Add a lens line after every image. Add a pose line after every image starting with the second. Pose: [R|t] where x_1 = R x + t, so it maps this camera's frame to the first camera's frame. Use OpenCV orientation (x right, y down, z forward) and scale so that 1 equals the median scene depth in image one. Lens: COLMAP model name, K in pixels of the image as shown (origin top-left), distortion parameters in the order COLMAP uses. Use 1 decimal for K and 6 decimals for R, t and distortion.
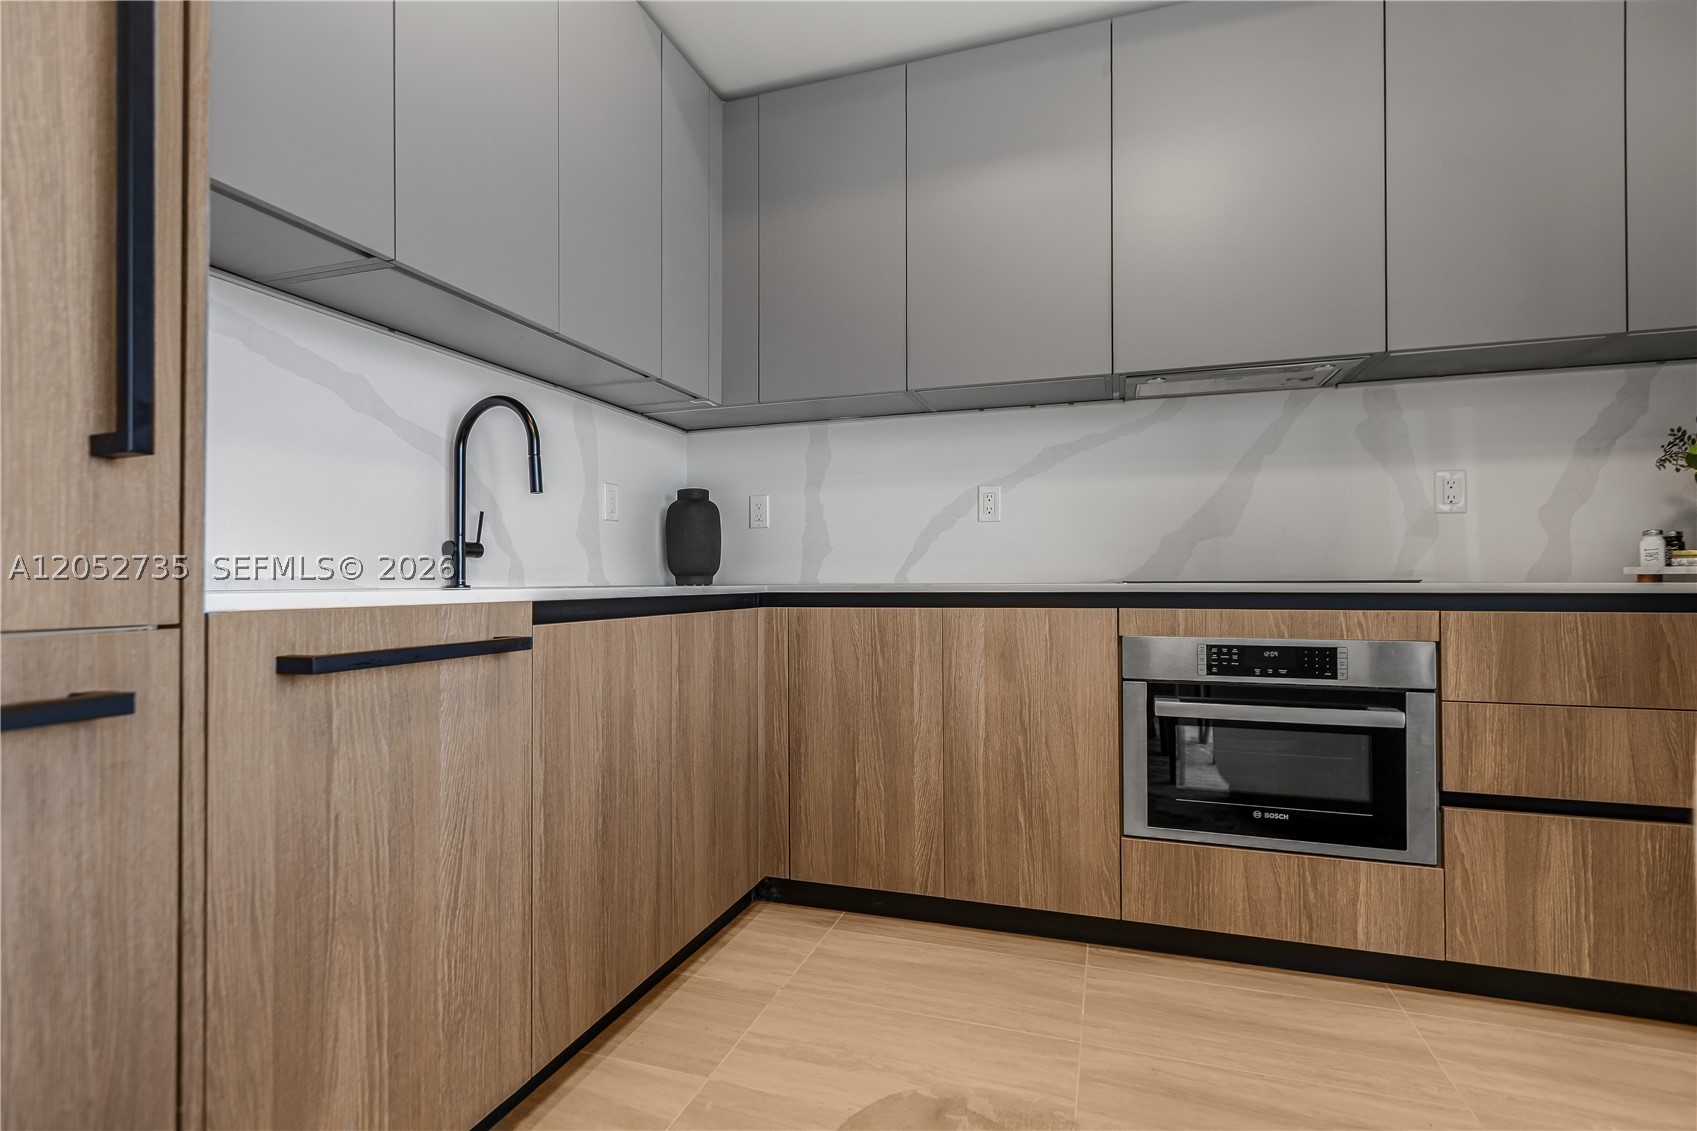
lens RADIAL K [[763.9, 0, 853.9], [0, 763.9, 567.6], [0, 0, 1]] dist [0.003972, -0.001325]
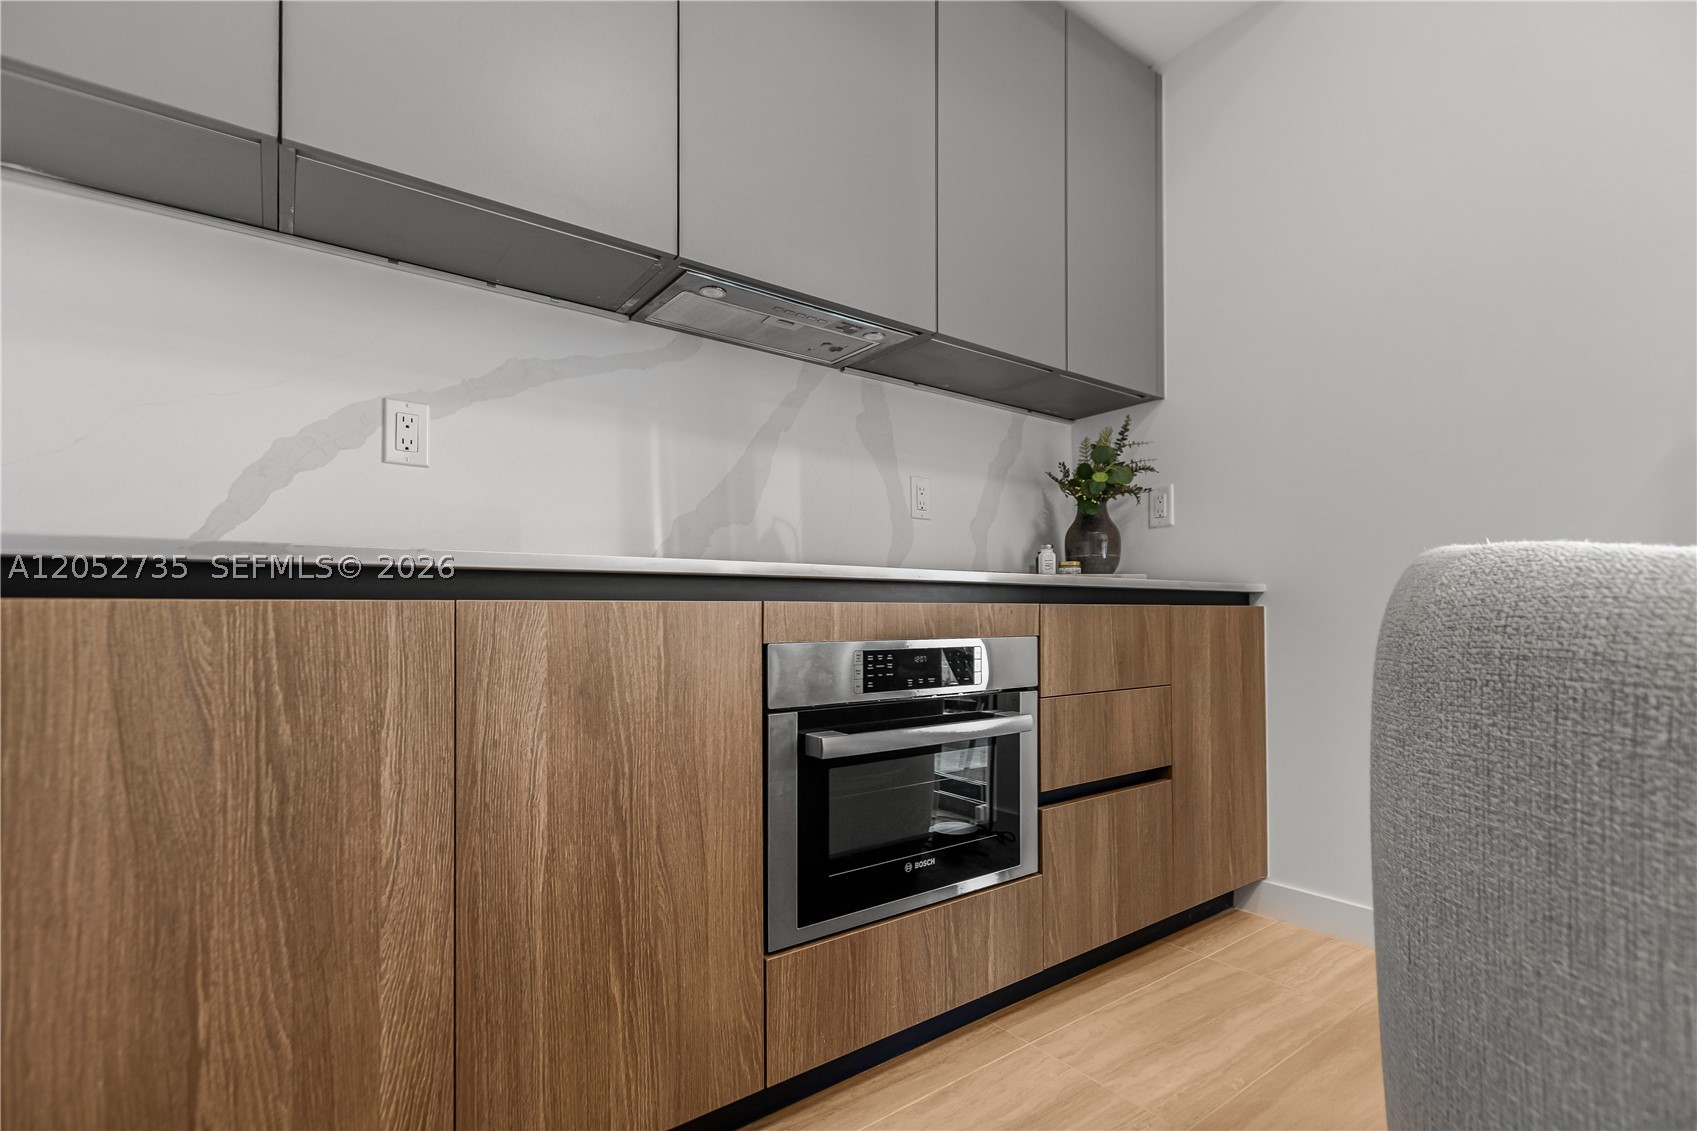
lens RADIAL K [[763.9, 0, 829.2], [0, 763.9, 603.6], [0, 0, 1]] dist [0.003972, -0.001325]
pose [[0.581810, 0.013435, 0.813214, -0.139648], [-0.016873, 0.999848, -0.004446, 0.056266], [-0.813150, -0.011134, 0.581948, 0.571626]]
